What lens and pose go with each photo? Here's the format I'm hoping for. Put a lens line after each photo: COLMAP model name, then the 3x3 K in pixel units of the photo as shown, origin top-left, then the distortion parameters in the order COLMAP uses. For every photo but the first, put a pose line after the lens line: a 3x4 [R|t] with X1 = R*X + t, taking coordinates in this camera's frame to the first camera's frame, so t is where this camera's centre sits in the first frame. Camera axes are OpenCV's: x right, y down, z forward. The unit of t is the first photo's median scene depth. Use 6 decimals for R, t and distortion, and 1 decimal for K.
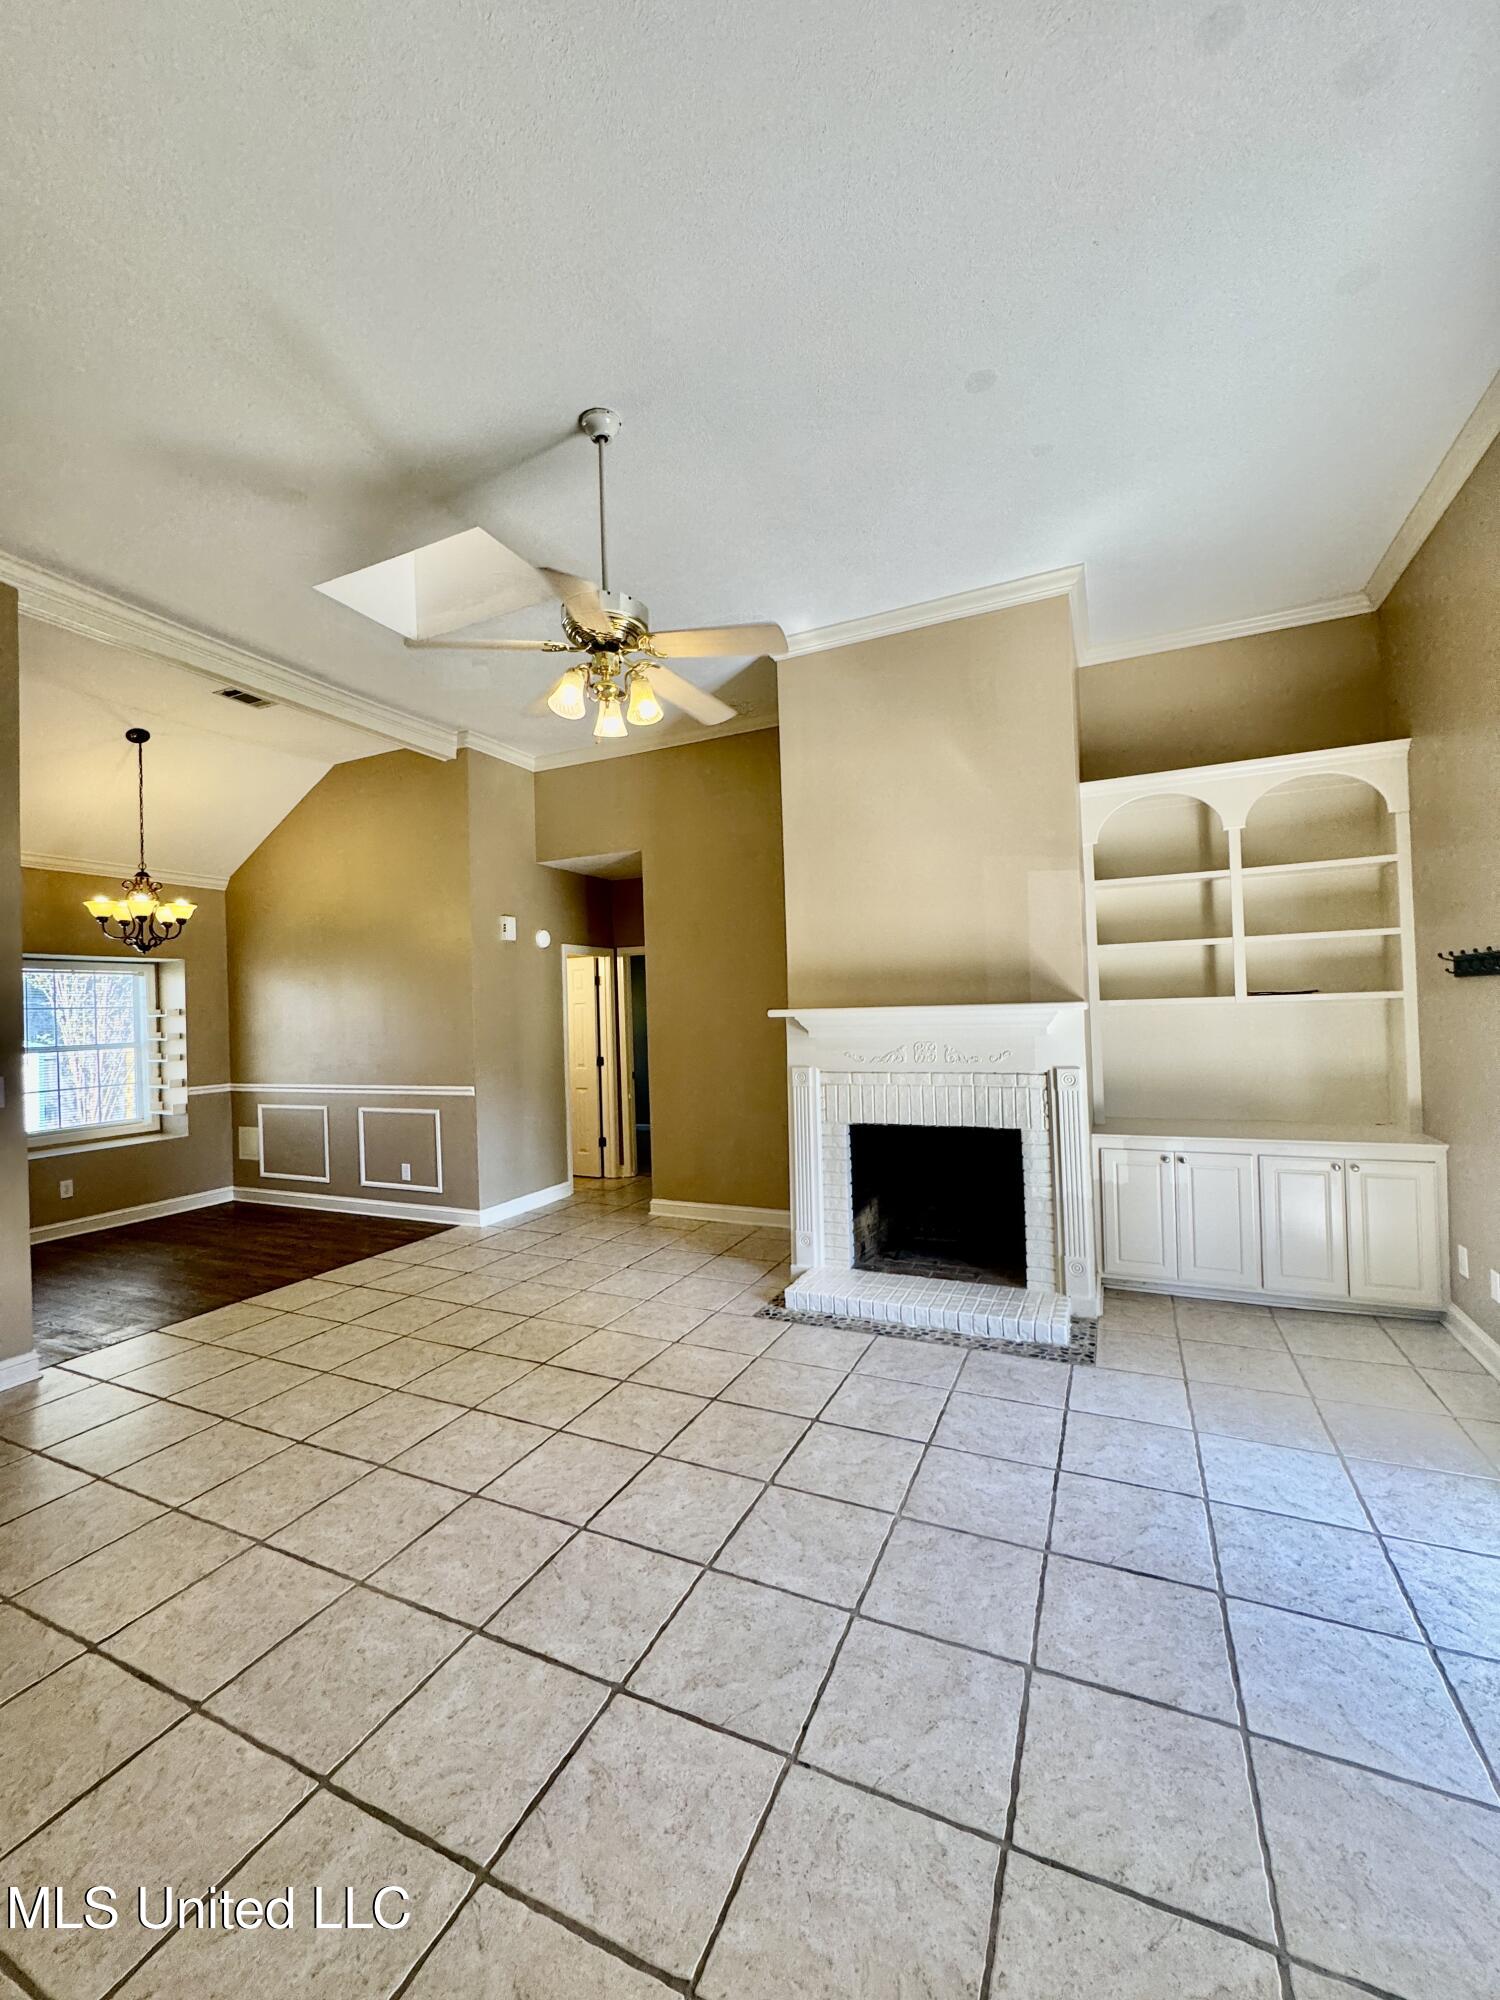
lens RADIAL K [[797.7, 0, 752.5], [0, 797.7, 1001.8], [0, 0, 1]] dist [-0.004427, 0.001142]
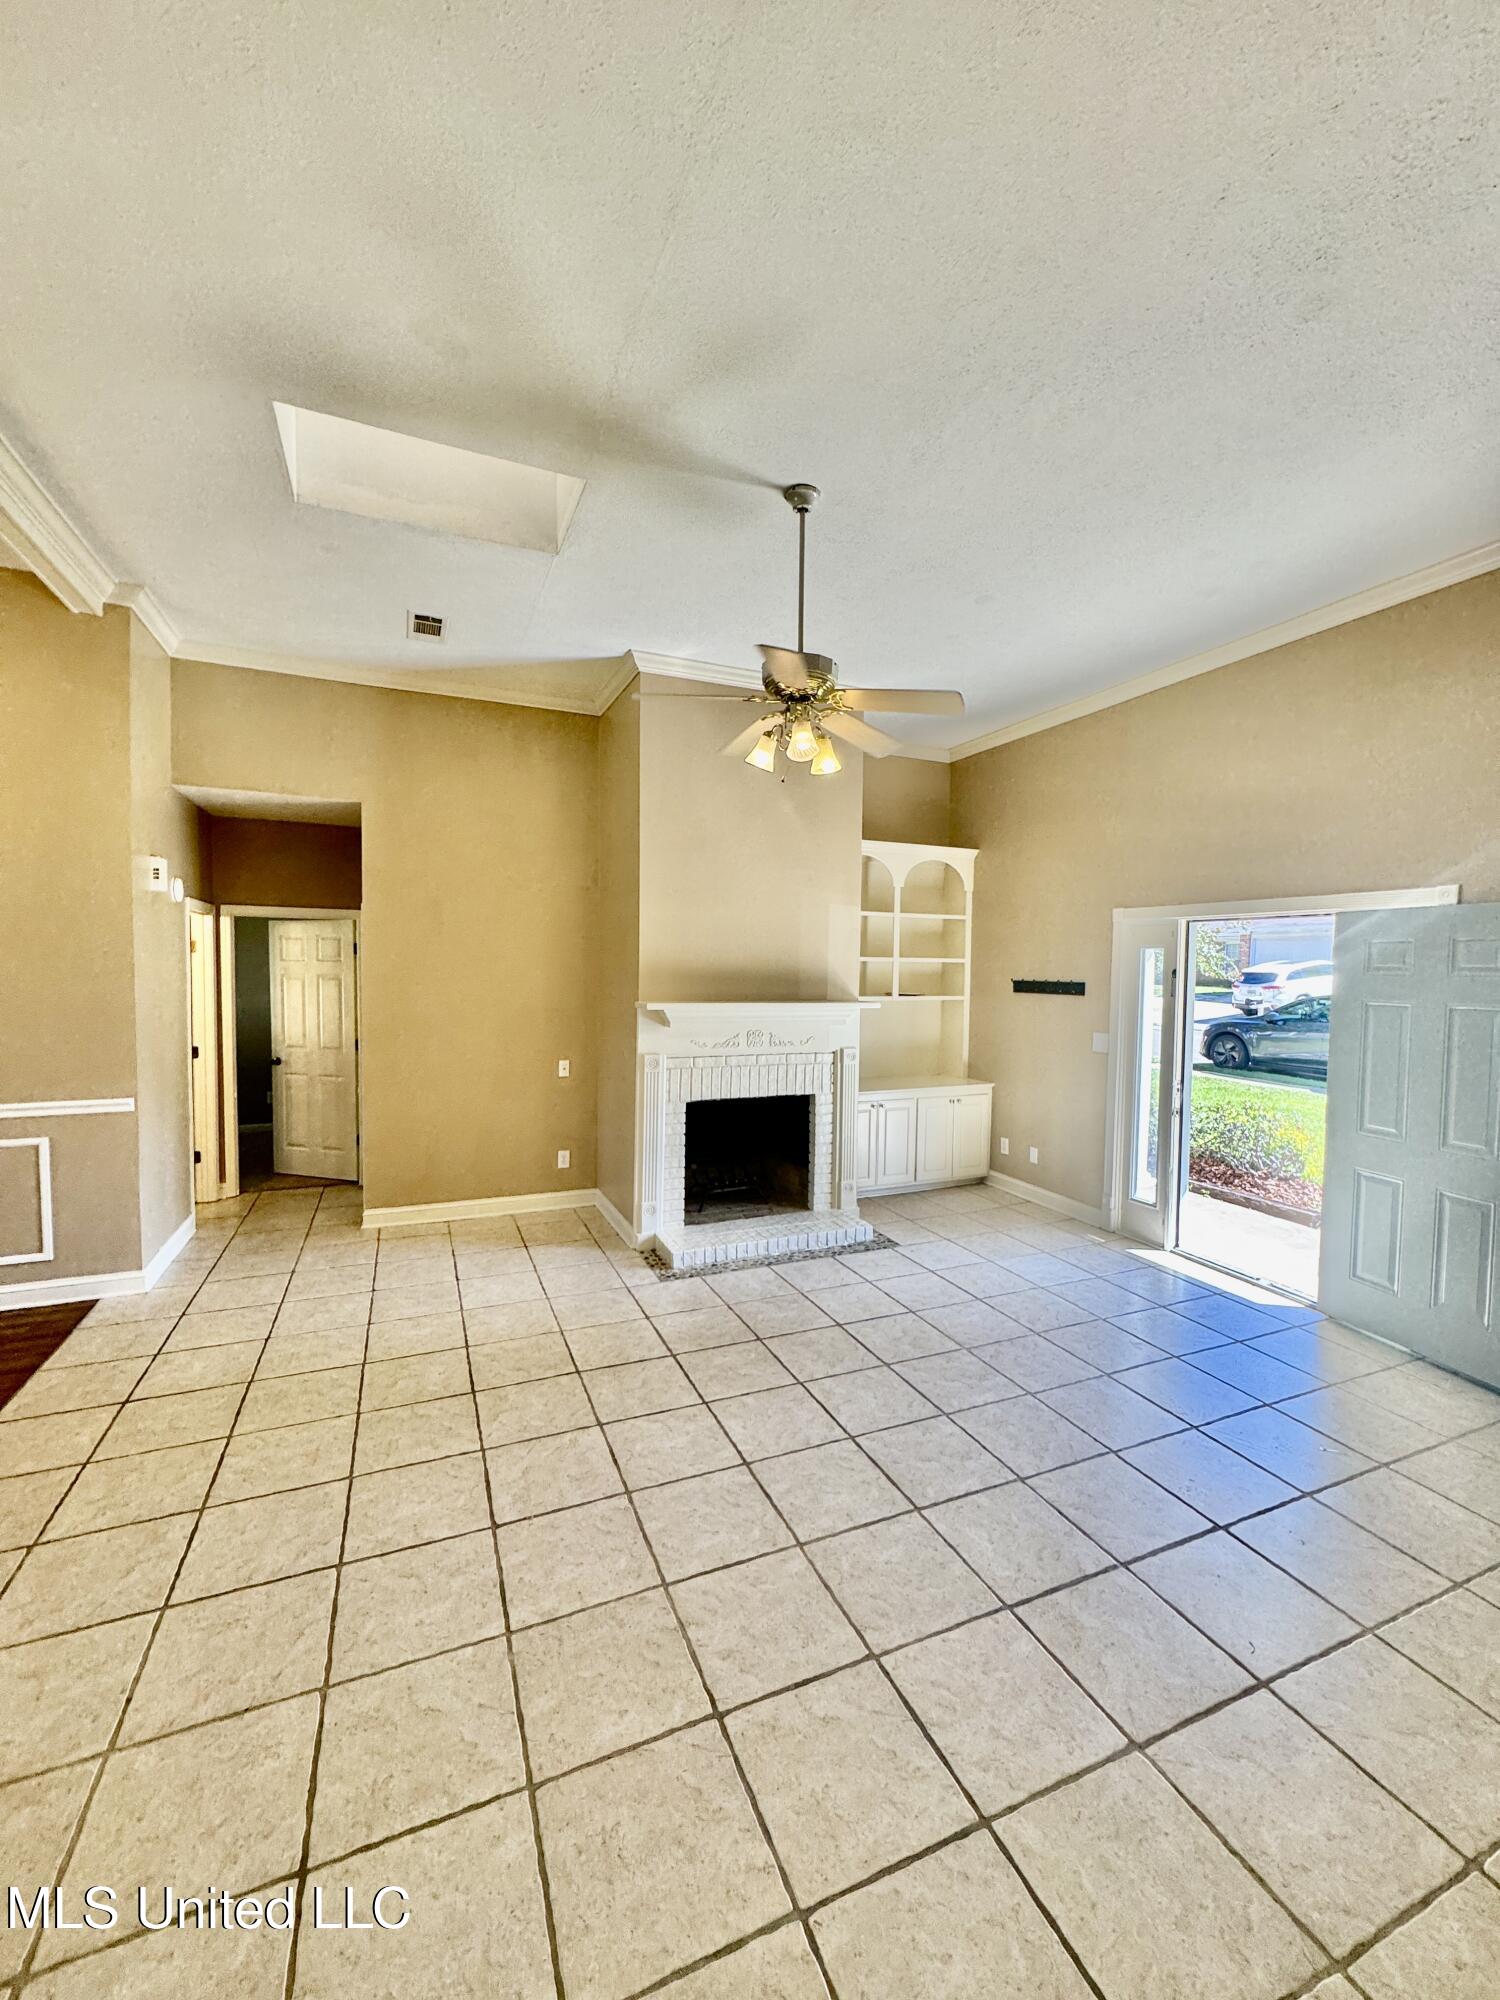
lens RADIAL K [[797.7, 0, 752.5], [0, 797.7, 1001.8], [0, 0, 1]] dist [-0.004427, 0.001142]
pose [[0.668568, 0.006010, 0.743626, -0.747435], [-0.039867, 0.998819, 0.027770, -0.029545], [-0.742581, -0.048212, 0.668018, 0.187697]]
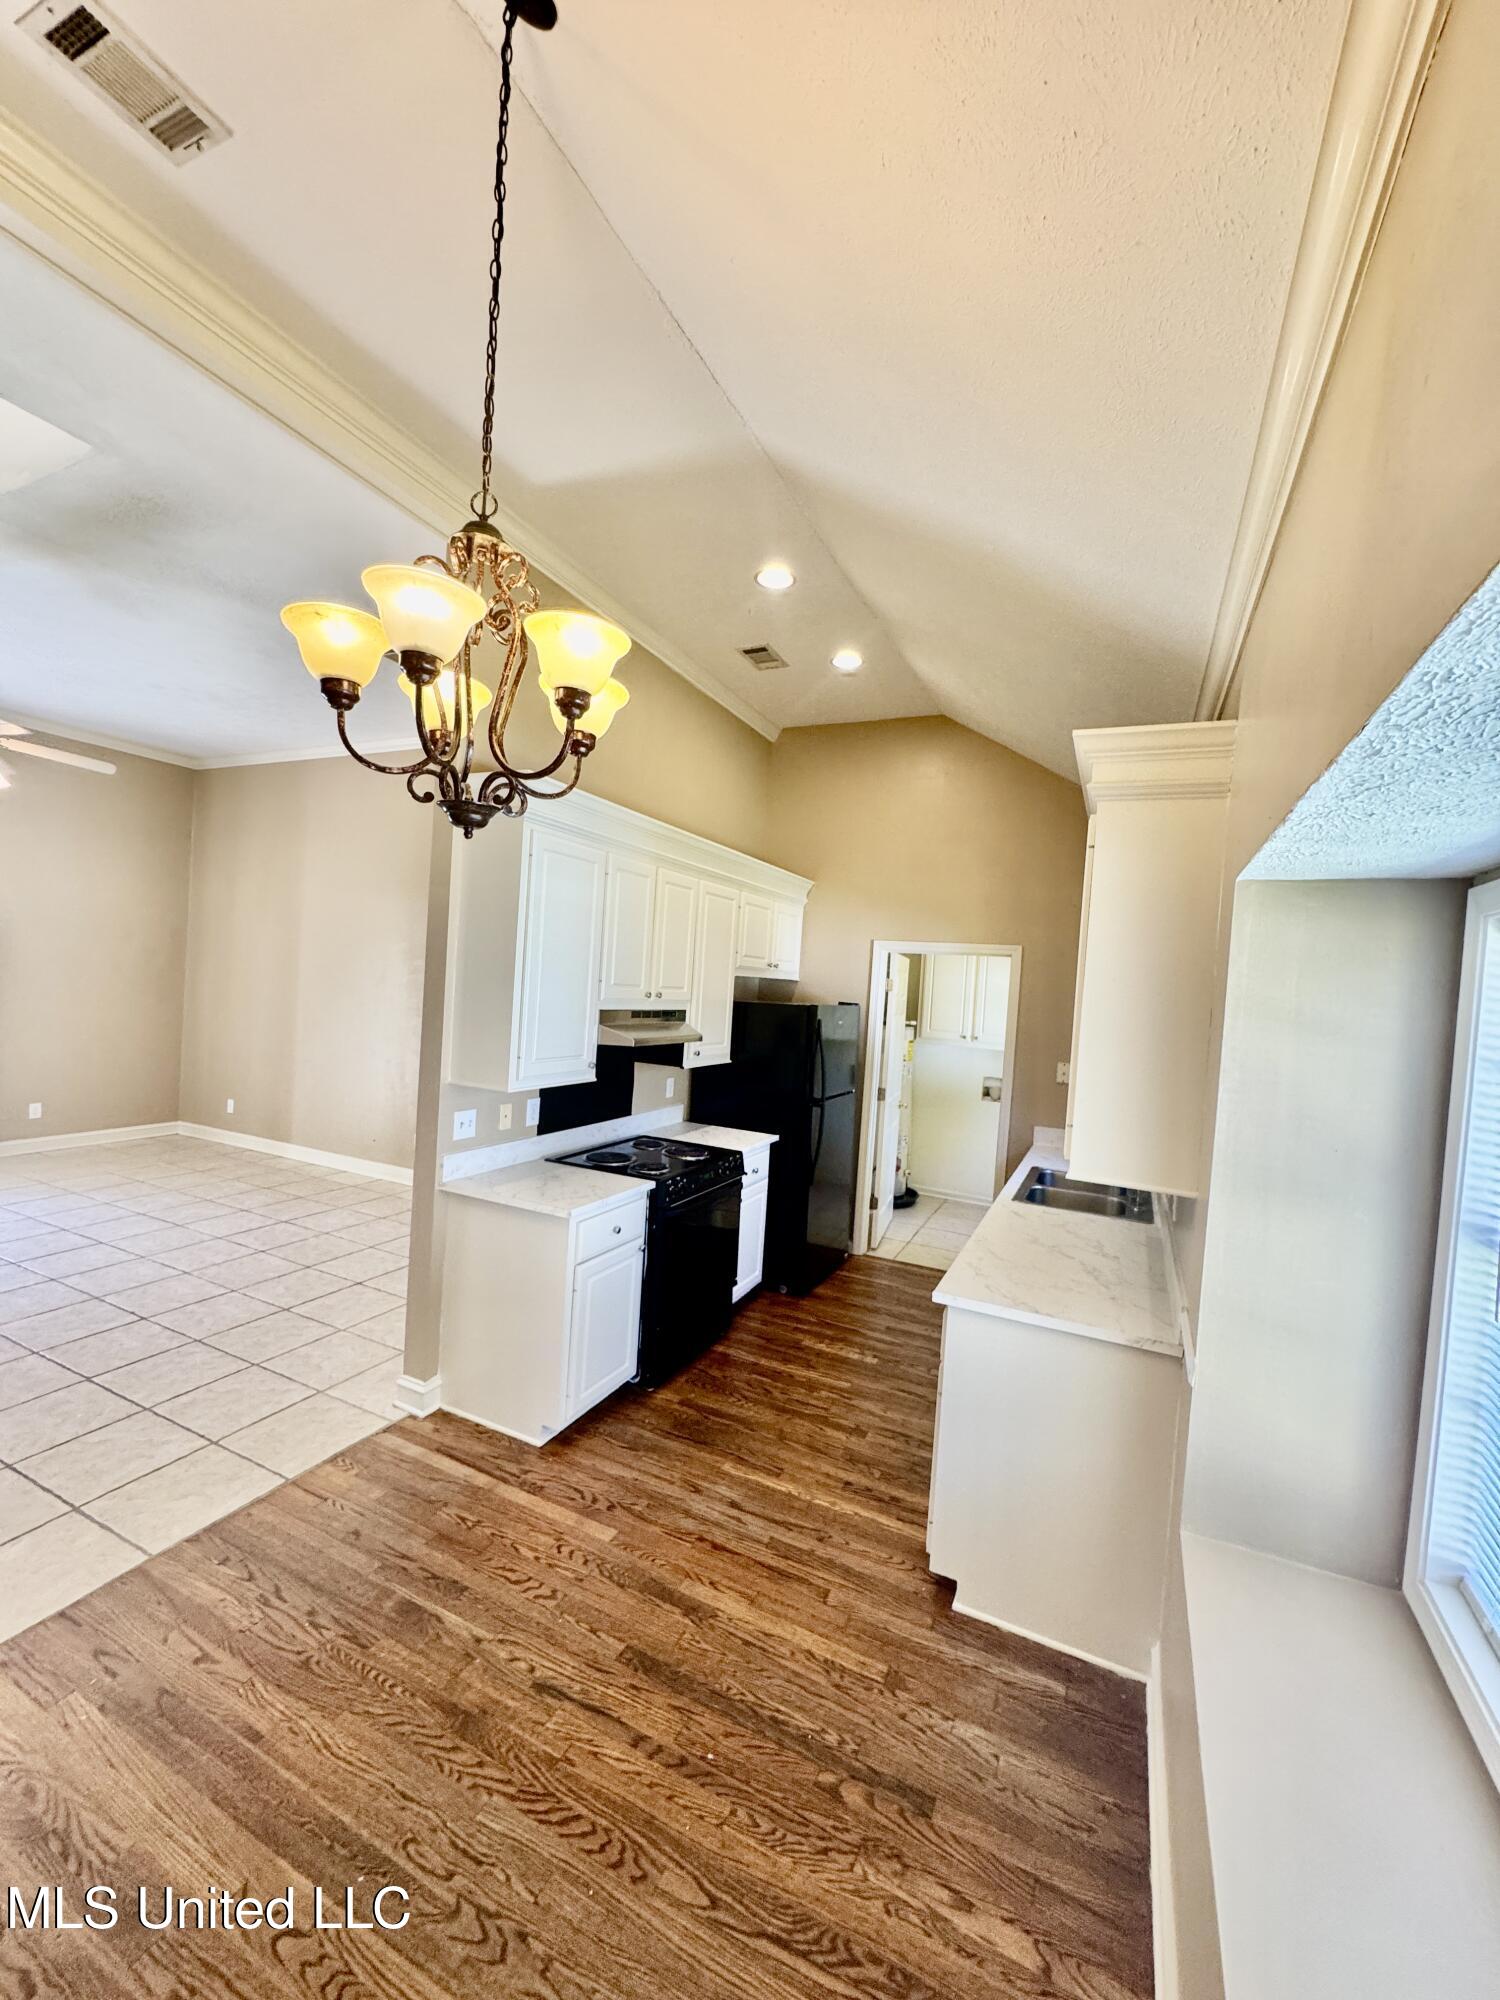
lens RADIAL K [[797.7, 0, 752.5], [0, 797.7, 1001.8], [0, 0, 1]] dist [-0.004427, 0.001142]
pose [[-0.999427, -0.032891, 0.007986, -1.148439], [-0.032777, 0.999364, 0.014056, -0.015278], [-0.008443, 0.013786, -0.999869, 1.684834]]
